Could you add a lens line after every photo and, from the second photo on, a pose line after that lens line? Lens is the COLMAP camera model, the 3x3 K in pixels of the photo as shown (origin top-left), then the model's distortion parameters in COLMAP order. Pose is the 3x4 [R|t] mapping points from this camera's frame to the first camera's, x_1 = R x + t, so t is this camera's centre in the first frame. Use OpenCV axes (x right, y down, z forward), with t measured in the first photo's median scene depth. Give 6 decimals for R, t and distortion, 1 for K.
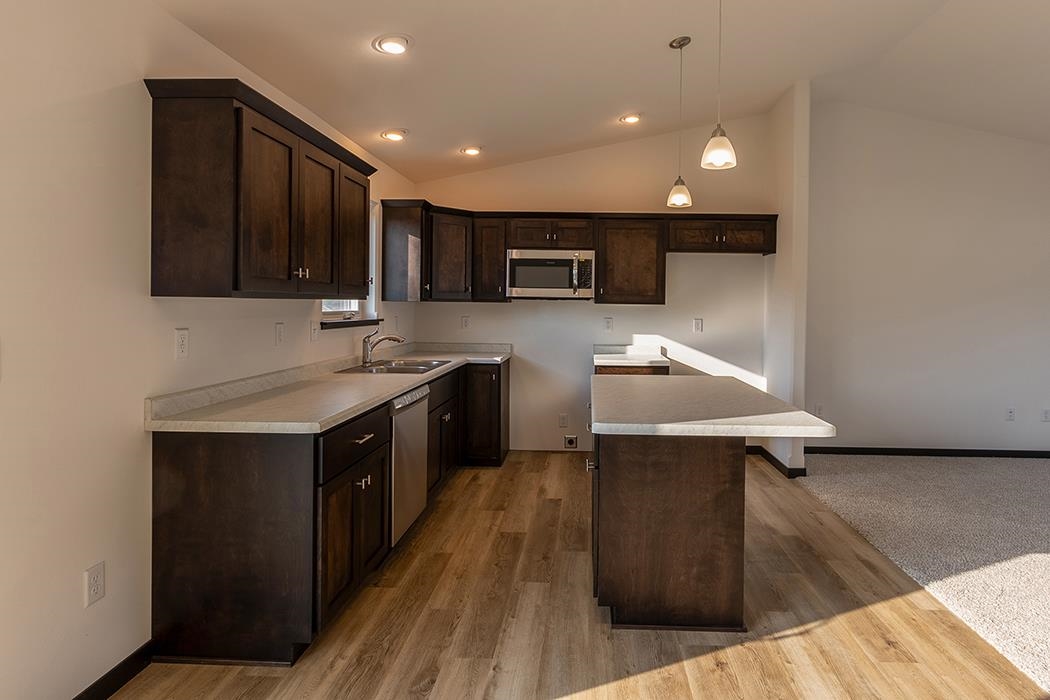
lens RADIAL K [[578.7, 0, 599.3], [0, 578.7, 308.4], [0, 0, 1]] dist [-0.000740, 0.000510]
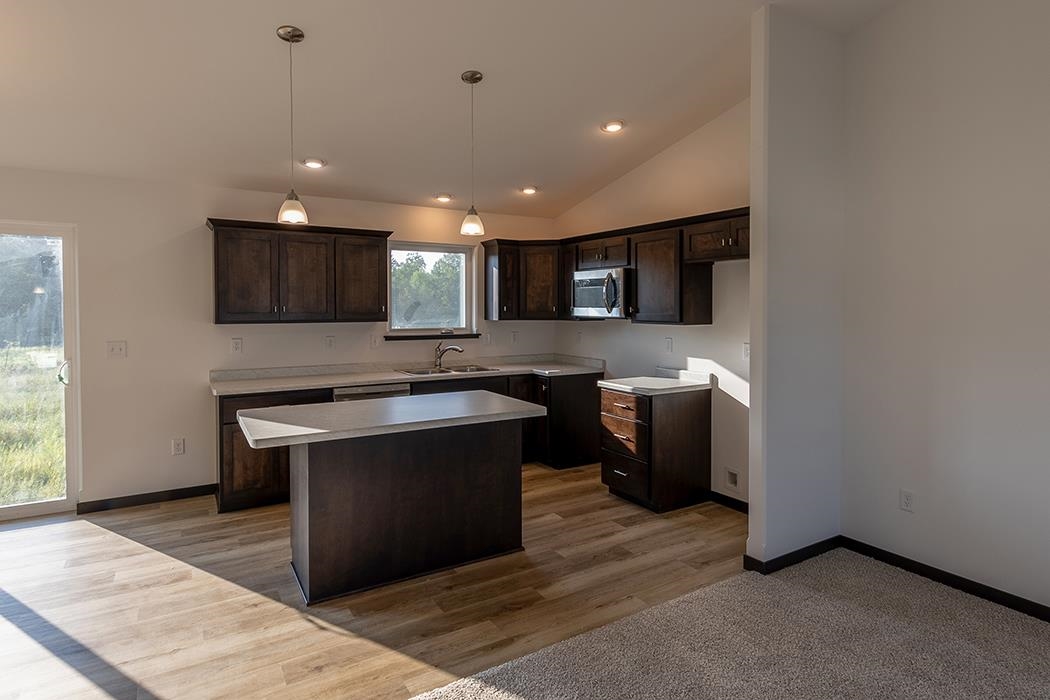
lens RADIAL K [[576.9, 0, 518.9], [0, 576.9, 319.1], [0, 0, 1]] dist [0.003209, -0.000917]
pose [[0.548106, 0.005337, -0.836392, 0.861549], [0.001380, 0.999973, 0.007285, -0.027071], [0.836408, -0.005147, 0.548083, 0.407802]]
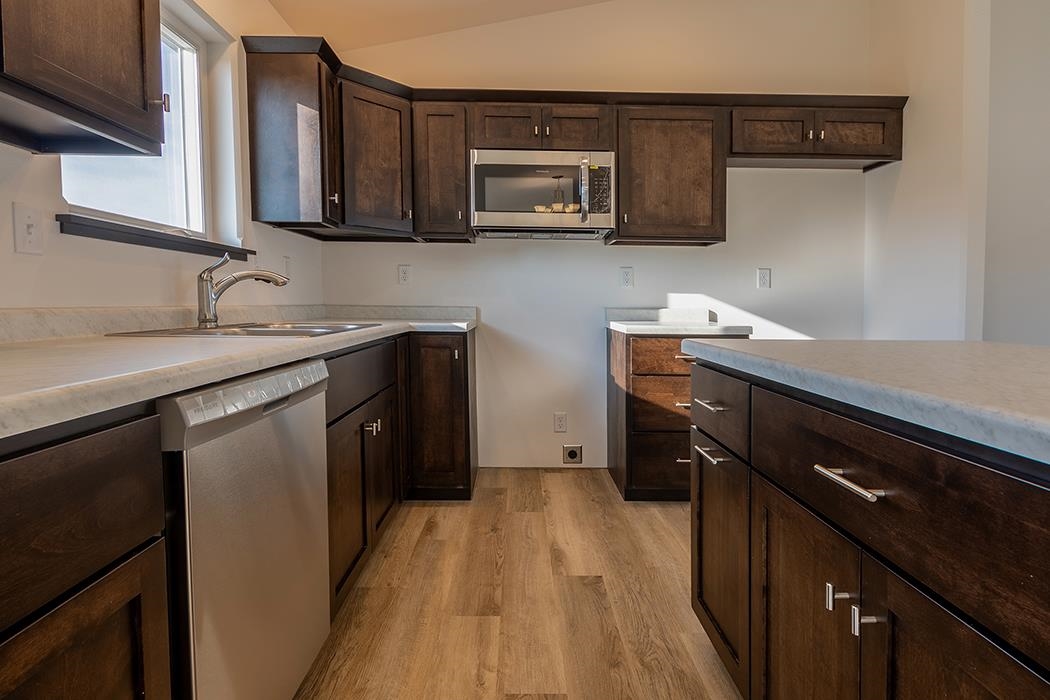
lens RADIAL K [[533.3, 0, 567.4], [0, 533.3, 362.2], [0, 0, 1]] dist [0.010061, -0.000815]
pose [[0.997063, -0.003098, 0.076528, -0.126207], [-0.004881, 0.994580, 0.103858, 0.079171], [-0.076435, -0.103926, 0.991644, 0.509465]]
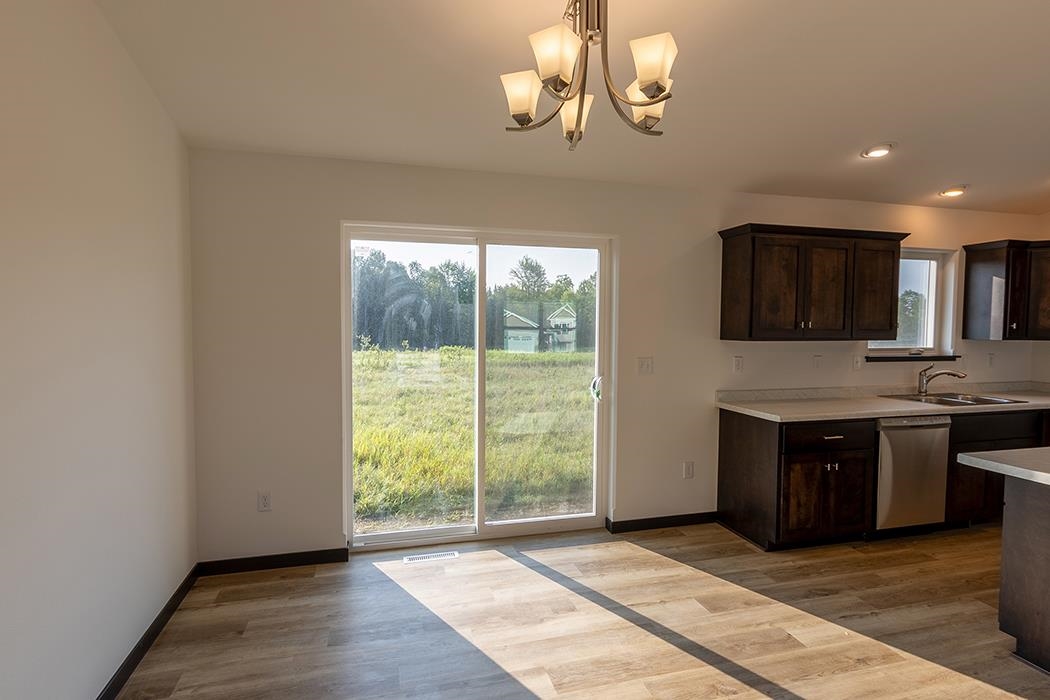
lens RADIAL K [[533.3, 0, 510.5], [0, 533.3, 343.1], [0, 0, 1]] dist [0.010061, -0.000815]
pose [[0.269146, 0.026409, -0.962737, 0.418880], [-0.009859, 0.999647, 0.024665, -0.025085], [0.963049, 0.002853, 0.269312, -0.097139]]
